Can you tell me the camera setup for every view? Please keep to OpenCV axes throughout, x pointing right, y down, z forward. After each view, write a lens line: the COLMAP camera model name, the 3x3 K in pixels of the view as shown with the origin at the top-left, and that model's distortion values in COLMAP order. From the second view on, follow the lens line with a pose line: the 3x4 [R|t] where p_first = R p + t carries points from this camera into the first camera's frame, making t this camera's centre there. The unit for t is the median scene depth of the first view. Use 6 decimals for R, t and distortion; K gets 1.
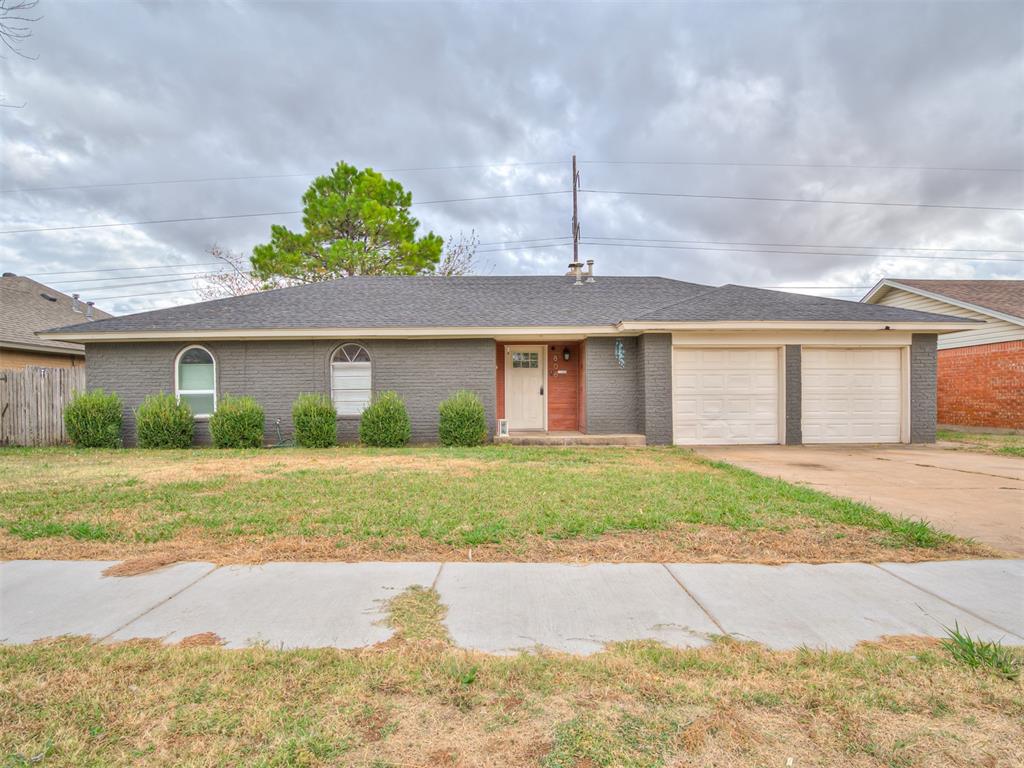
lens RADIAL K [[531.6, 0, 512.0], [0, 531.6, 384.0], [0, 0, 1]] dist [-0.014431, -0.000257]
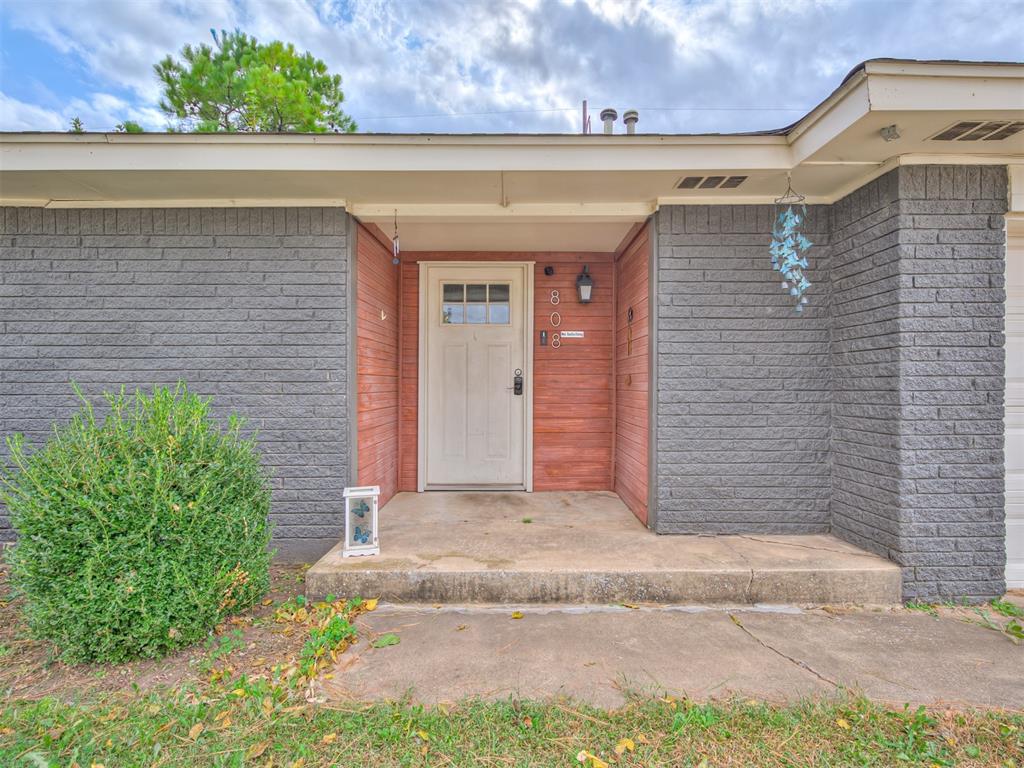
lens RADIAL K [[476.4, 0, 516.3], [0, 476.4, 378.3], [0, 0, 1]] dist [-0.000839, -0.000115]
pose [[0.999944, 0.006066, -0.008664, 0.064173], [-0.005929, 0.999858, 0.015780, 0.003833], [0.008758, -0.015727, 0.999838, 0.734822]]
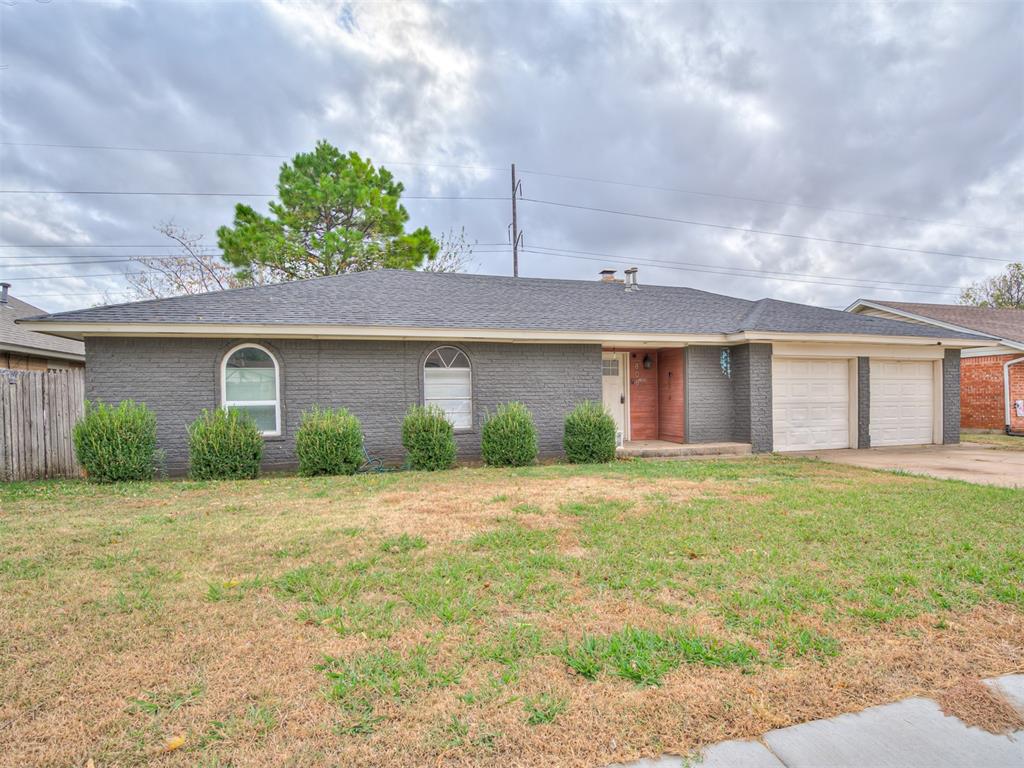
lens RADIAL K [[513.9, 0, 512.0], [0, 513.9, 384.0], [0, 0, 1]] dist [-0.017142, -0.000259]
pose [[0.966703, 0.002938, 0.255886, -0.420432], [-0.001502, 0.999982, -0.005807, -0.010391], [-0.255898, 0.005230, 0.966690, 0.163528]]
